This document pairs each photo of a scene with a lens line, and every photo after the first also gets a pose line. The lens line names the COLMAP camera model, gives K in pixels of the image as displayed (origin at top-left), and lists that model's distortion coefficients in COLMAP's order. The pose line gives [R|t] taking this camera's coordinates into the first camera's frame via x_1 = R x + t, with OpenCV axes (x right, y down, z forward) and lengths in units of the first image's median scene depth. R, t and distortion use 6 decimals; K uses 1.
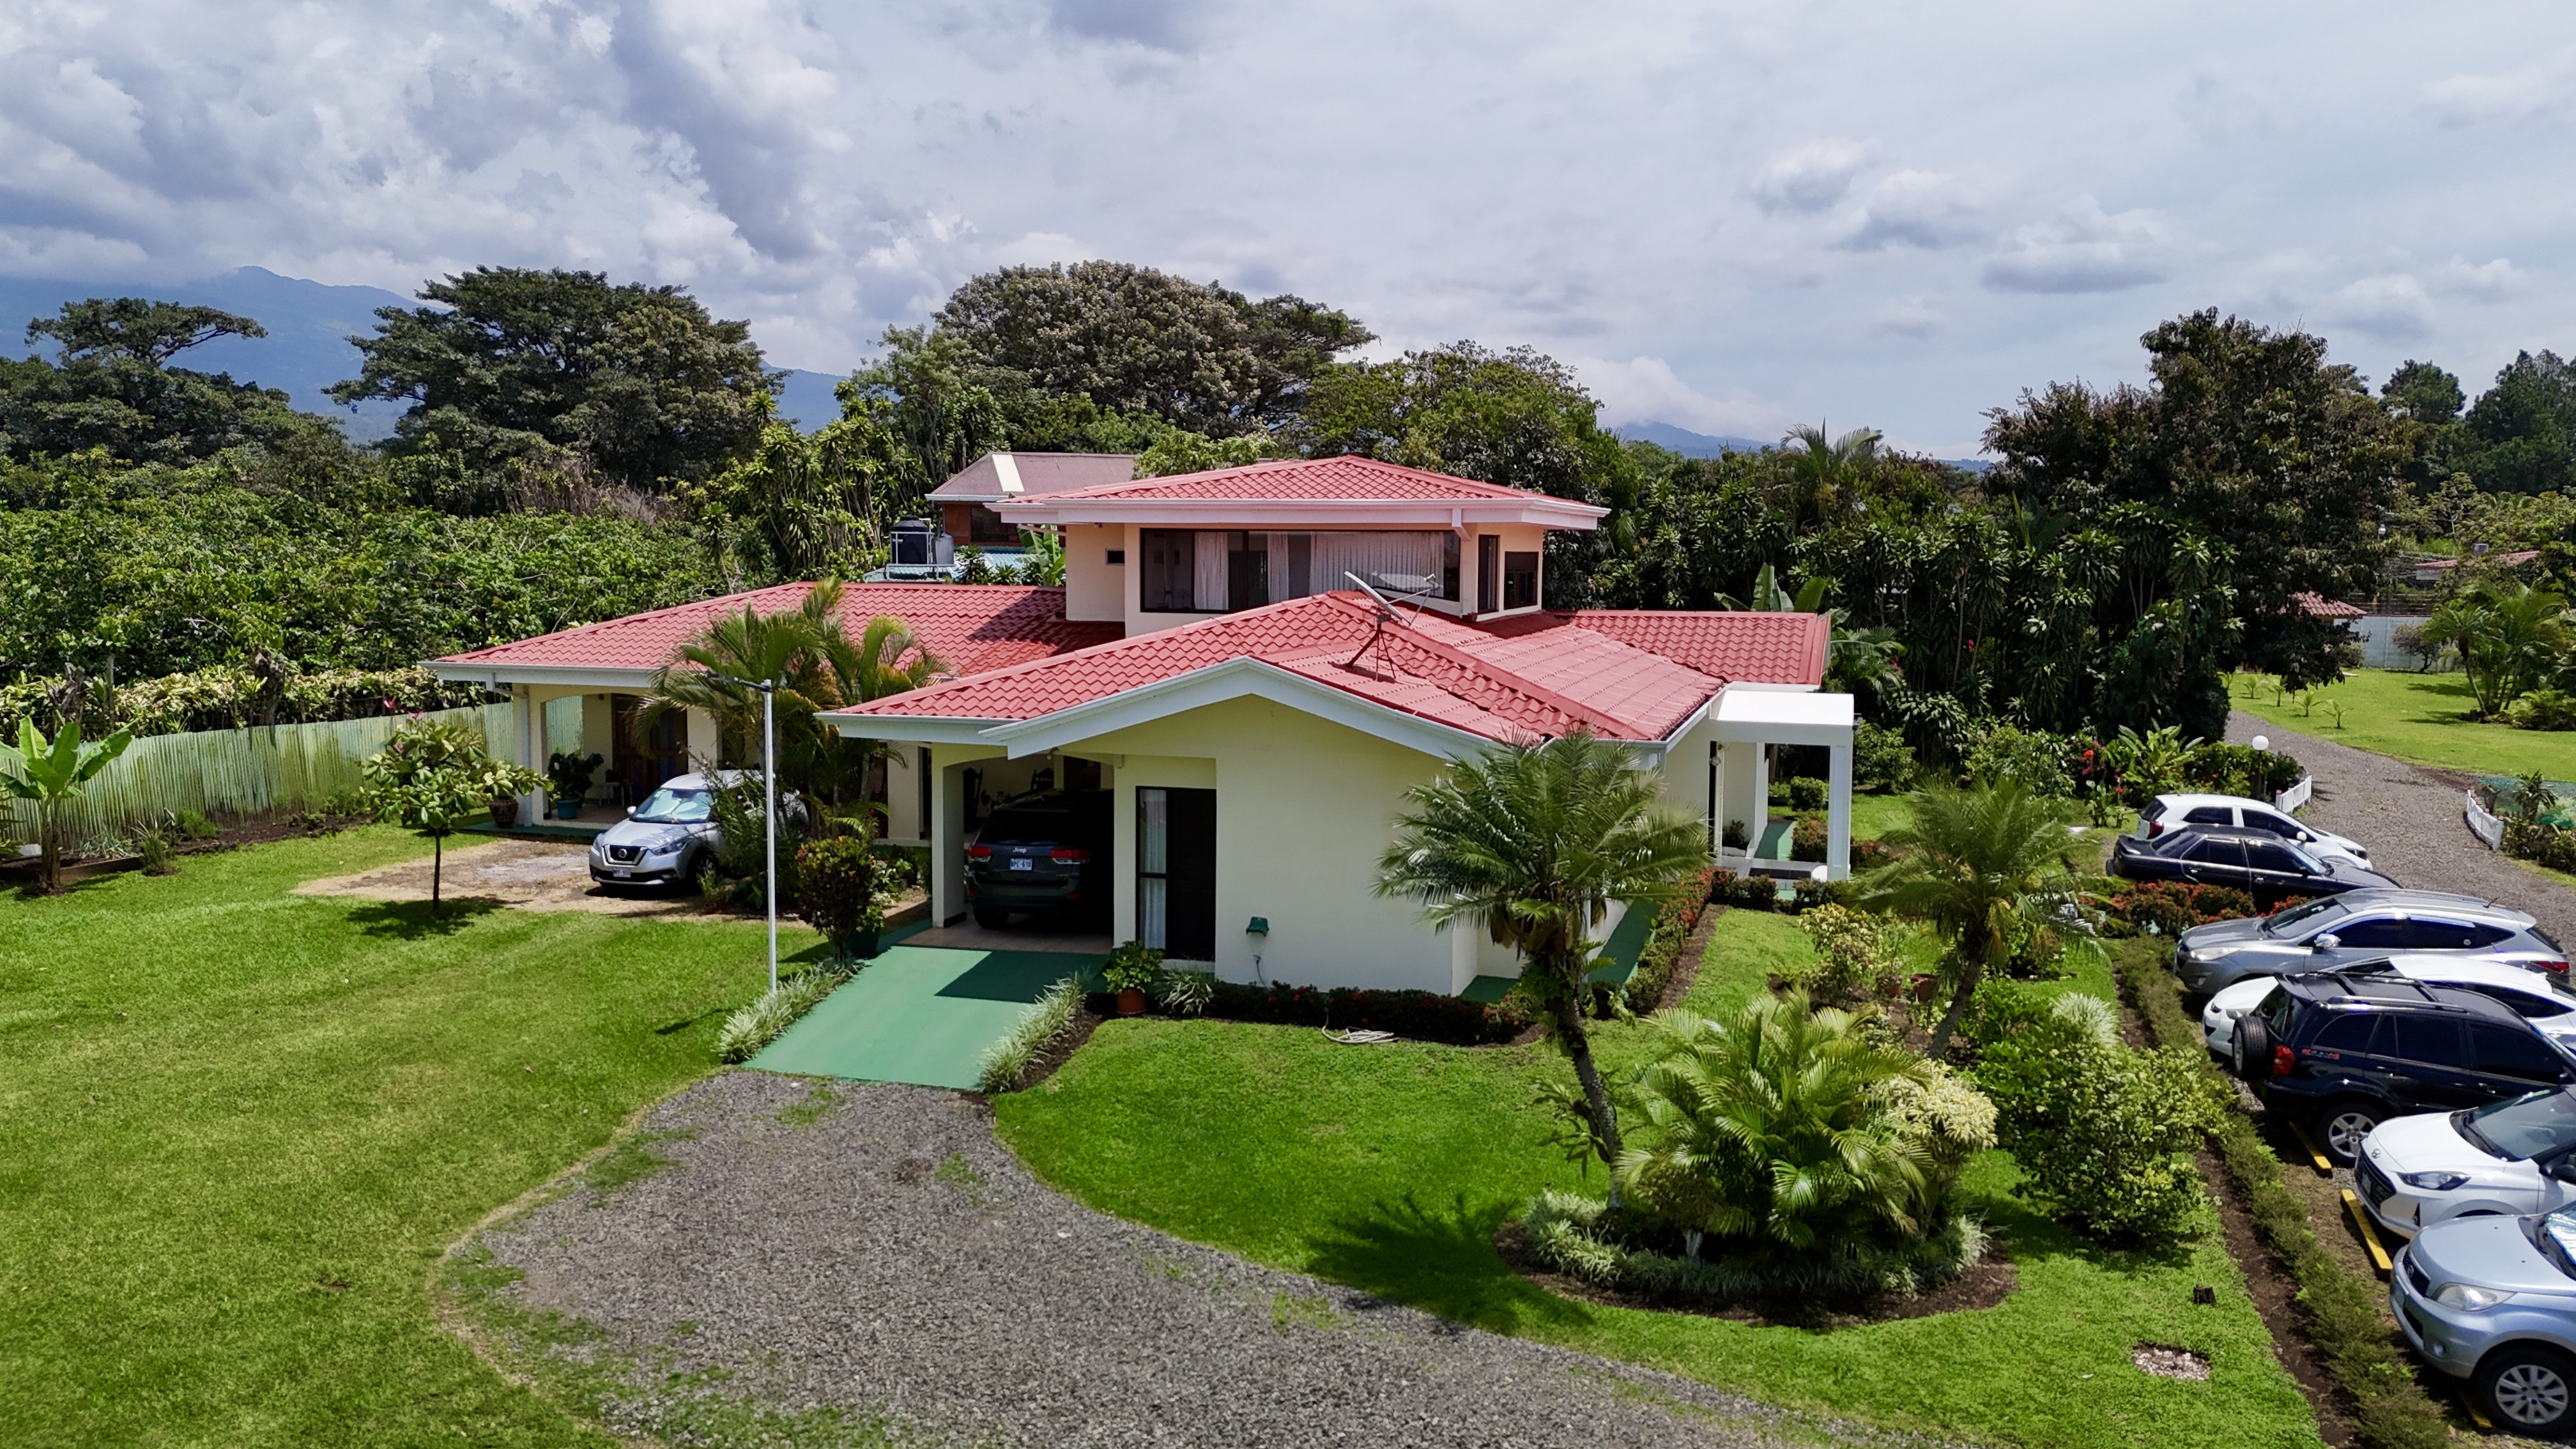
lens RADIAL K [[1874.3, 0, 1281.7], [0, 1874.3, 703.2], [0, 0, 1]] dist [0.050130, -0.045786]
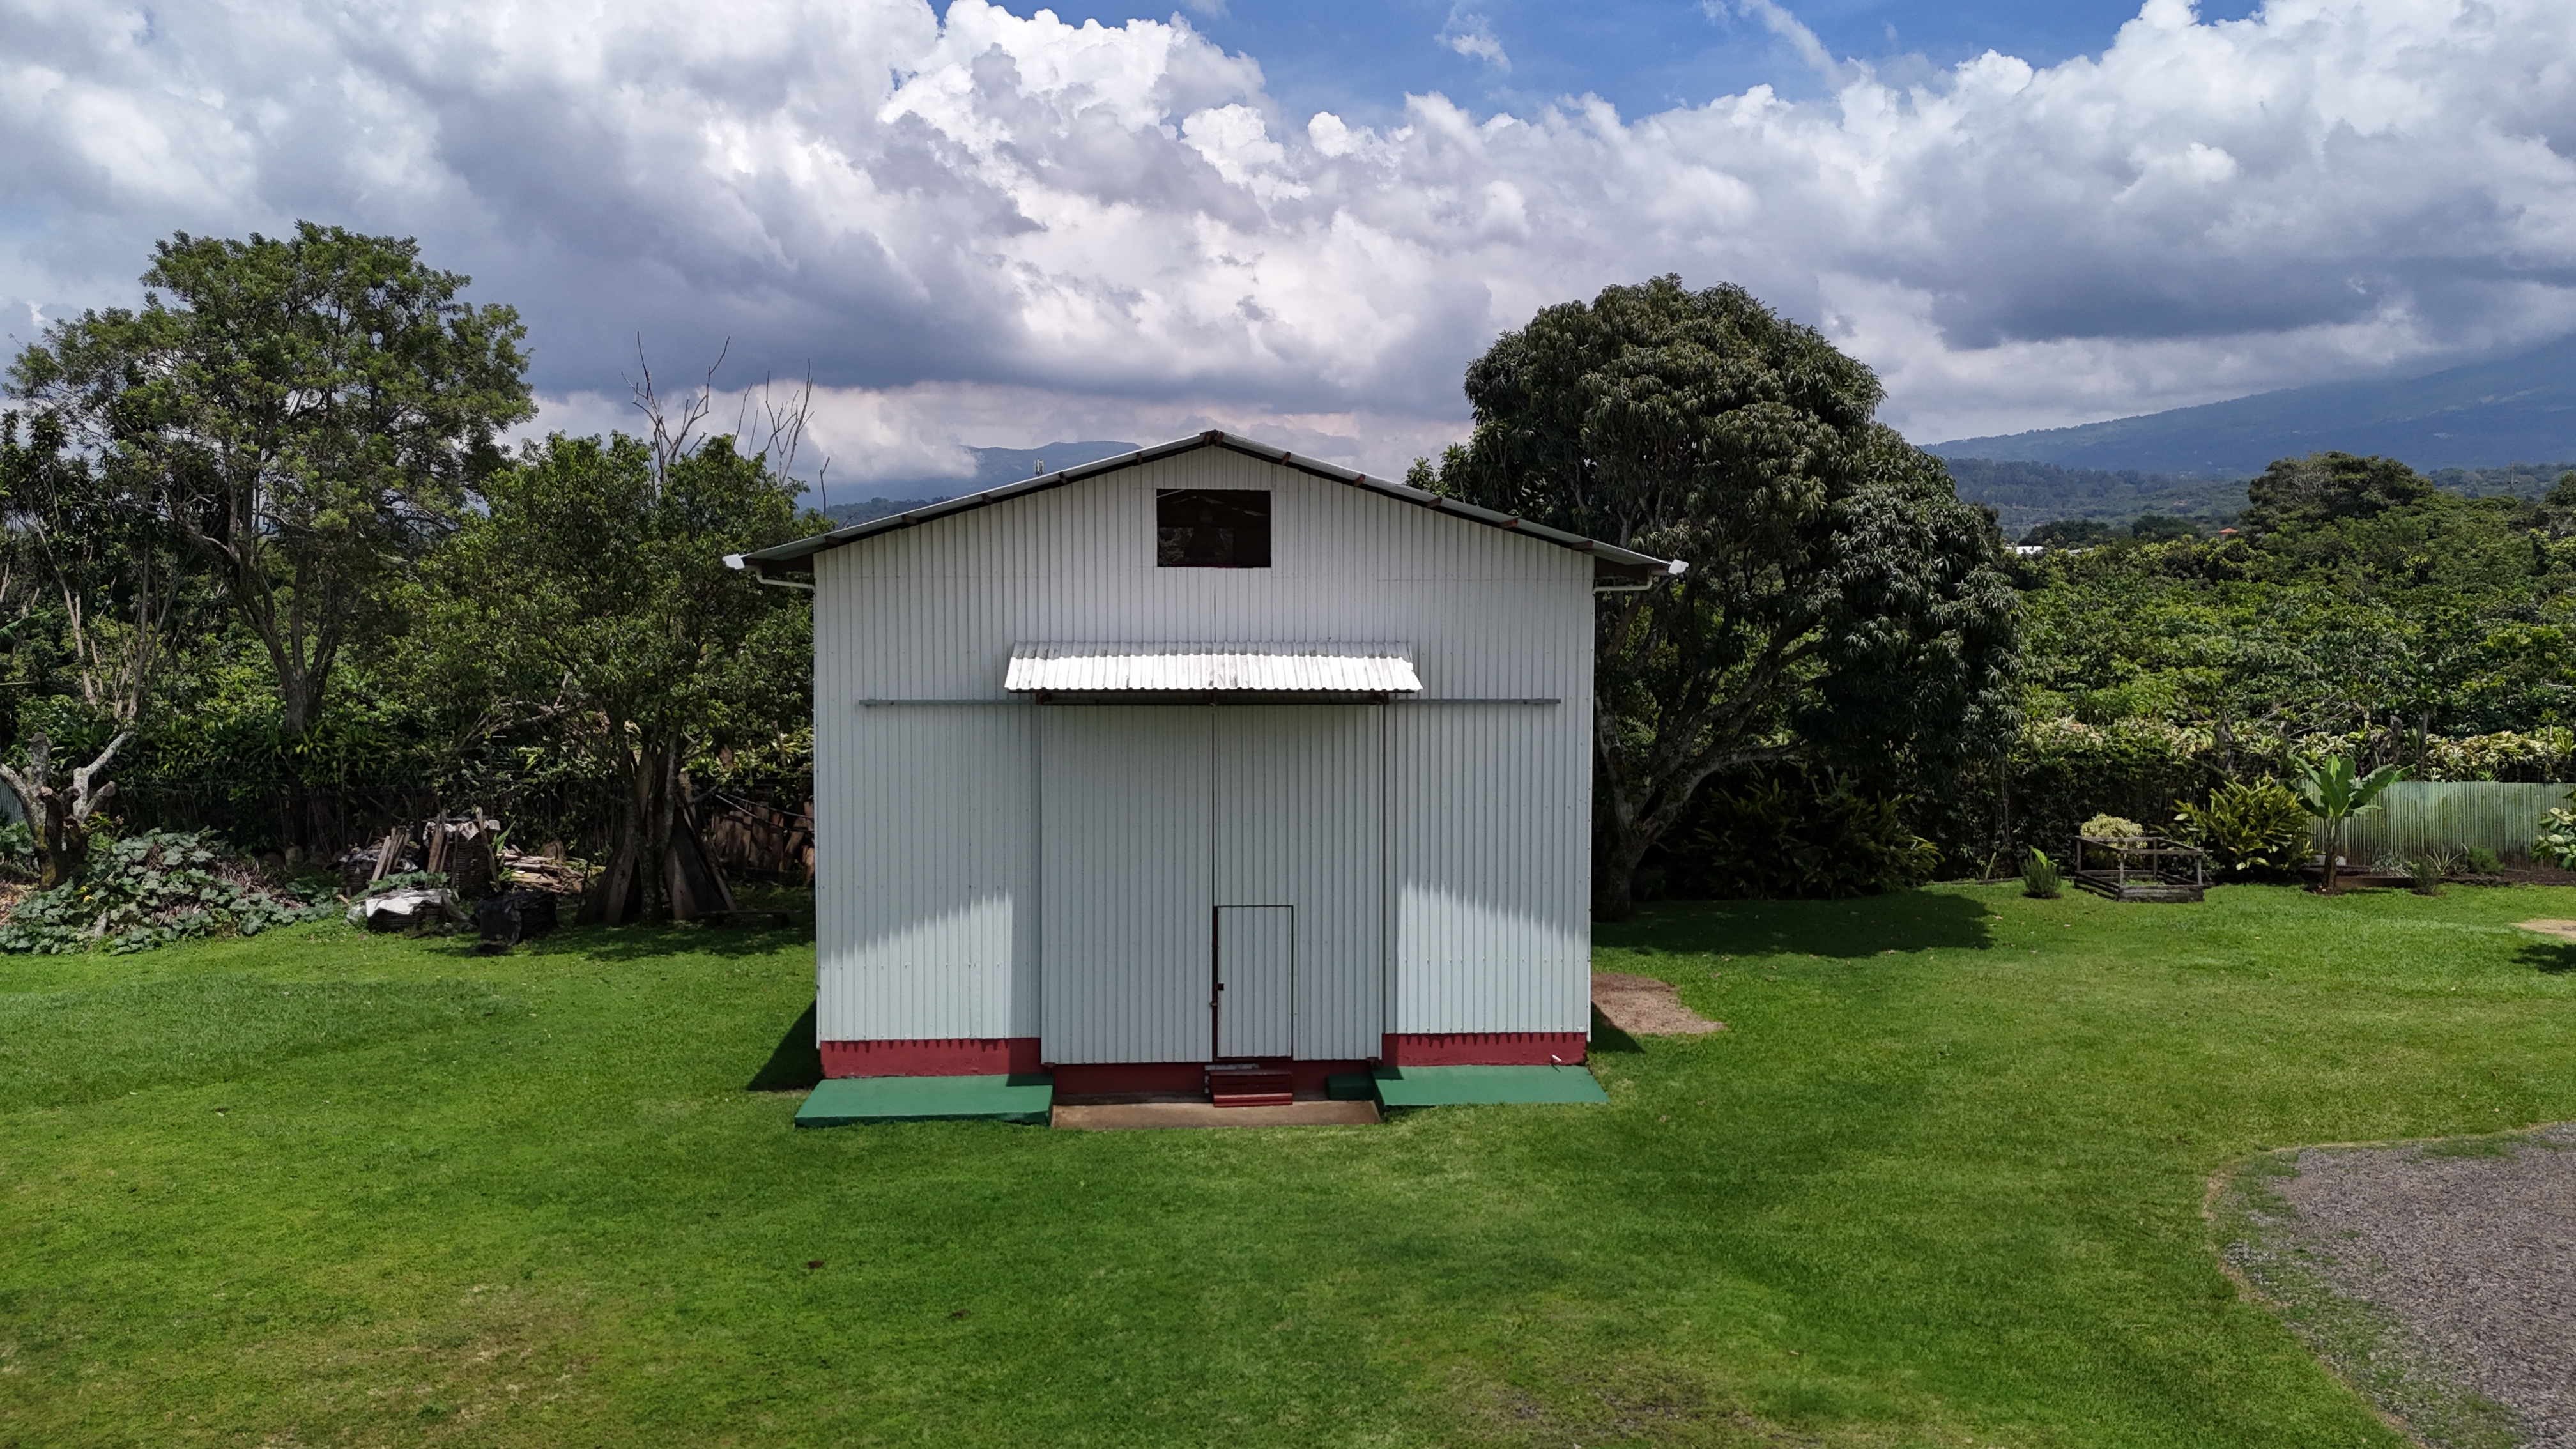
lens RADIAL K [[1874.3, 0, 1281.7], [0, 1874.3, 703.2], [0, 0, 1]] dist [0.050130, -0.045786]
pose [[0.293037, 0.042114, -0.955173, 0.310413], [-0.075564, 0.996925, 0.020772, -0.000323], [0.953110, 0.066090, 0.295318, -0.042992]]
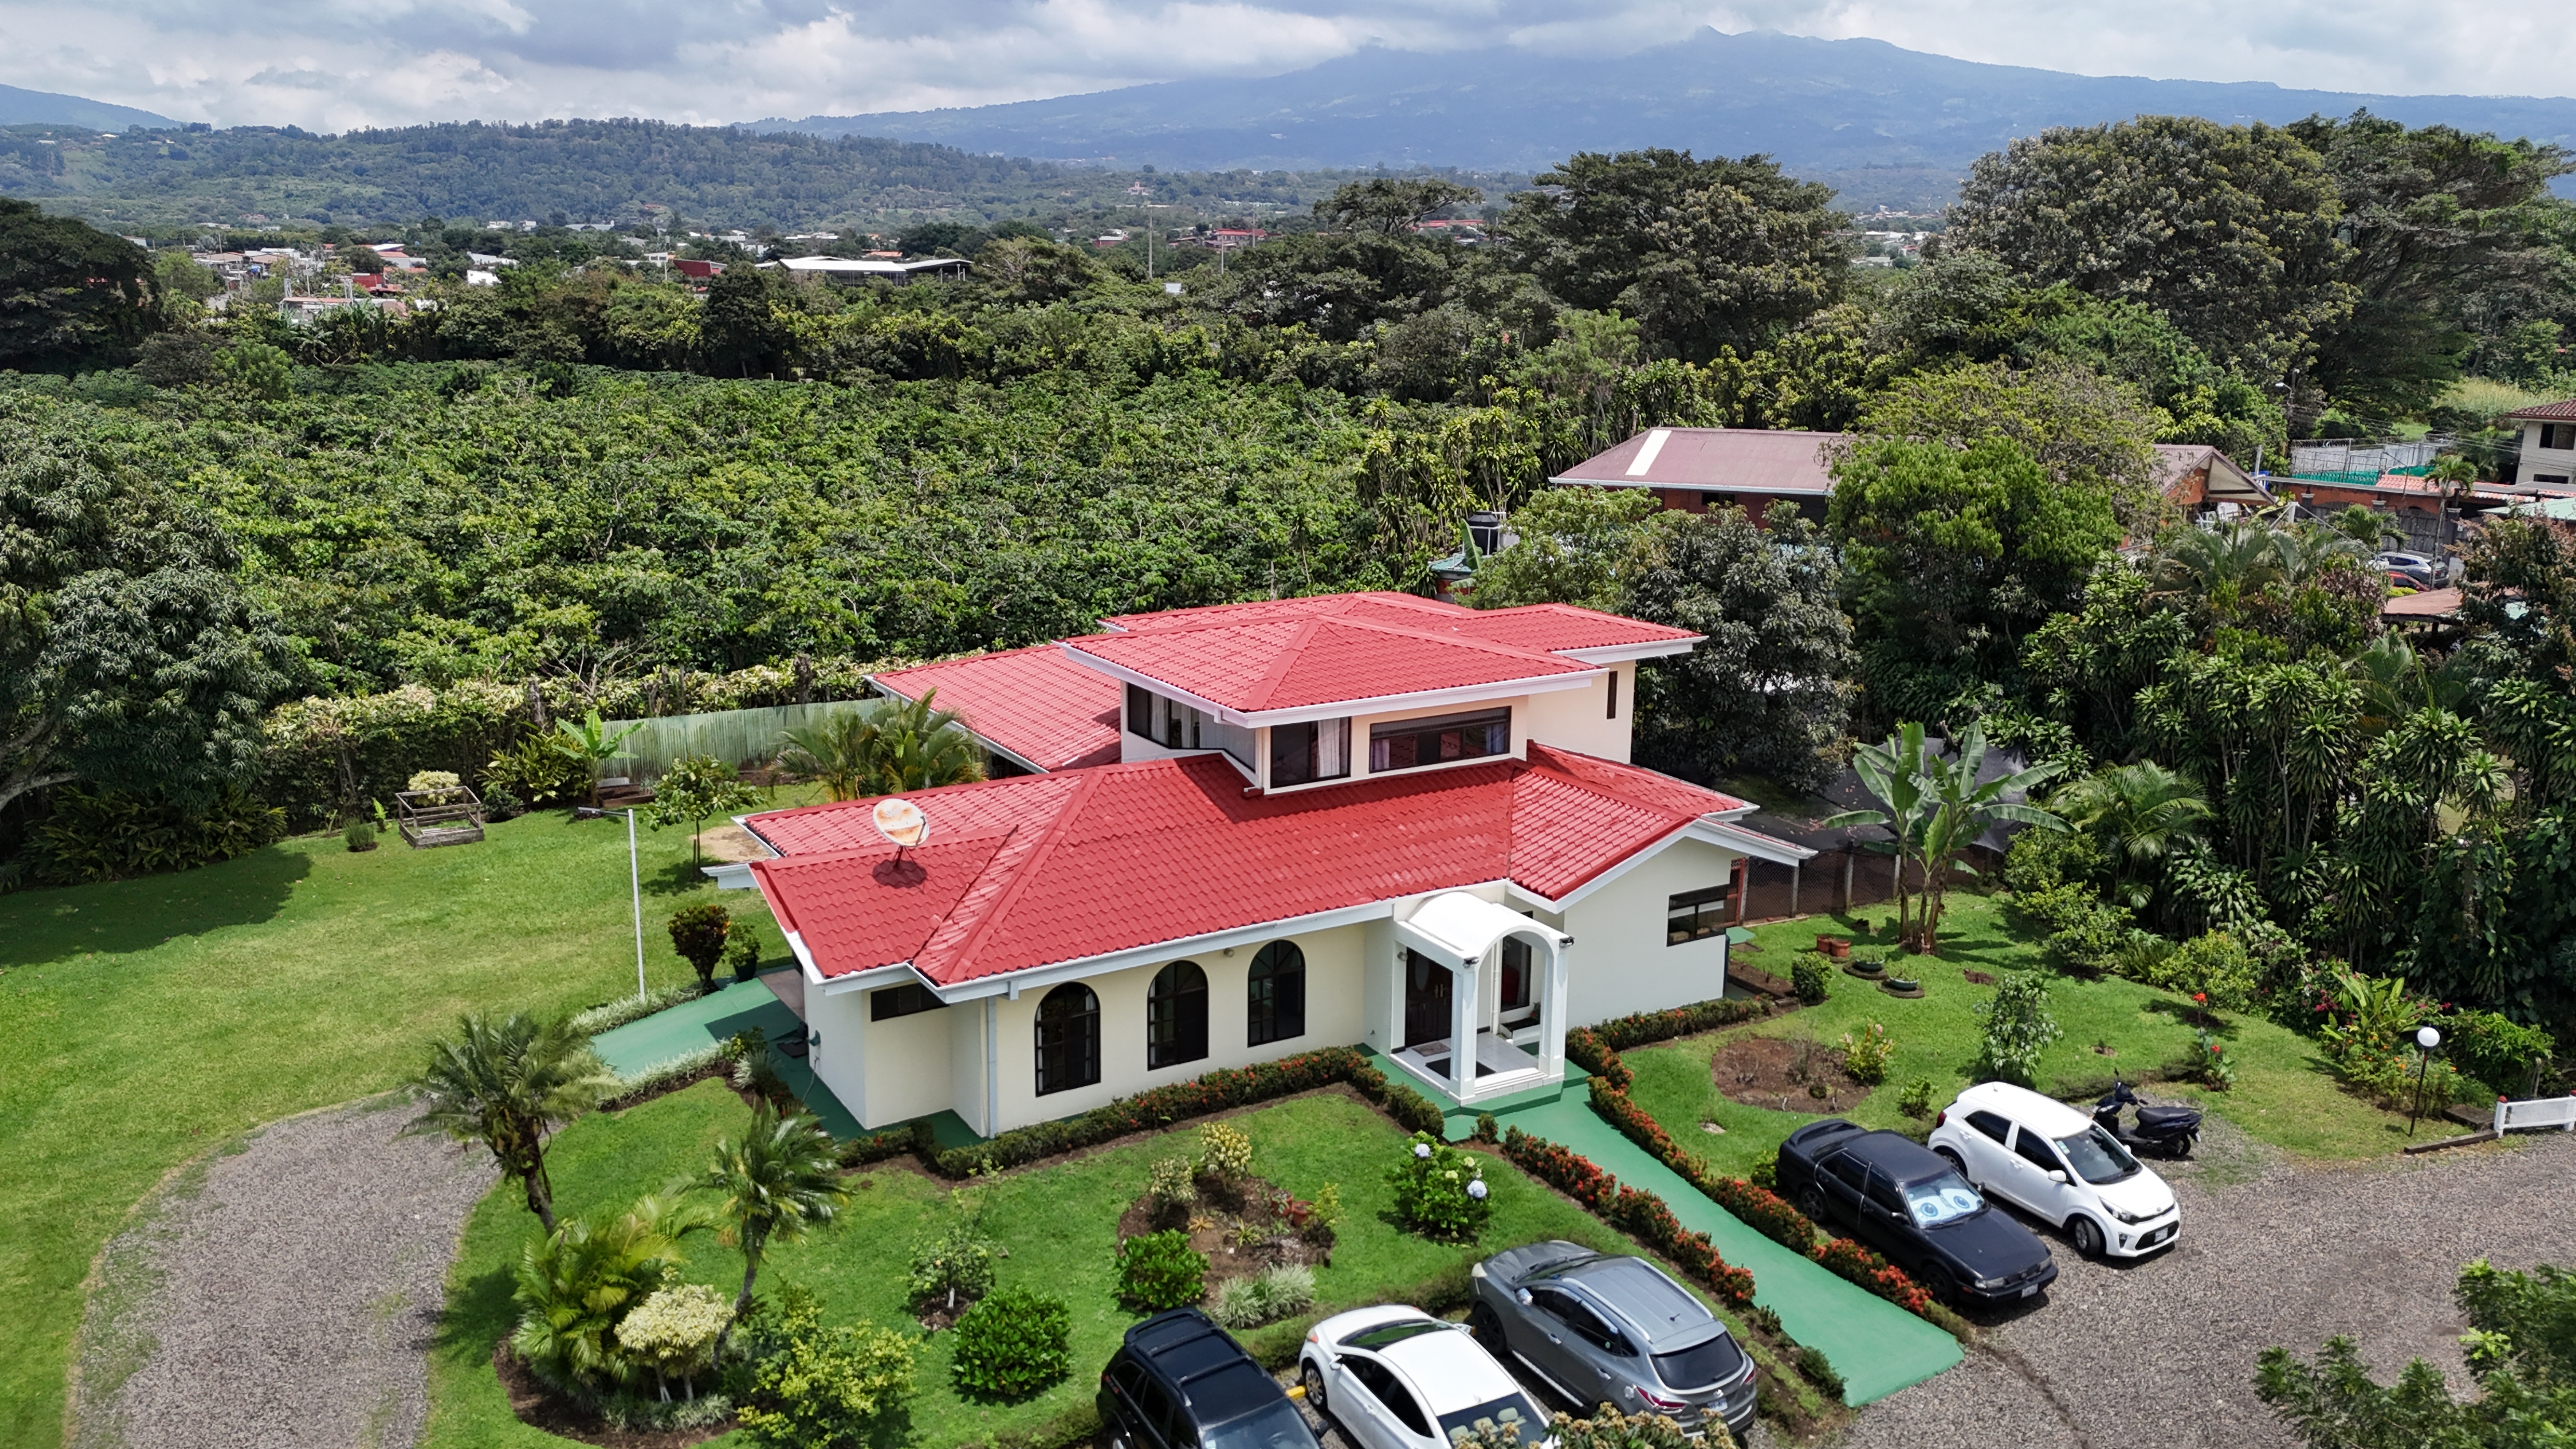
lens RADIAL K [[1874.3, 0, 1281.7], [0, 1874.3, 703.2], [0, 0, 1]] dist [0.050130, -0.045786]
pose [[0.753950, 0.137802, -0.642316, 0.790678], [-0.057237, 0.987813, 0.144740, -0.248935], [0.654433, -0.072362, 0.752649, 0.119941]]
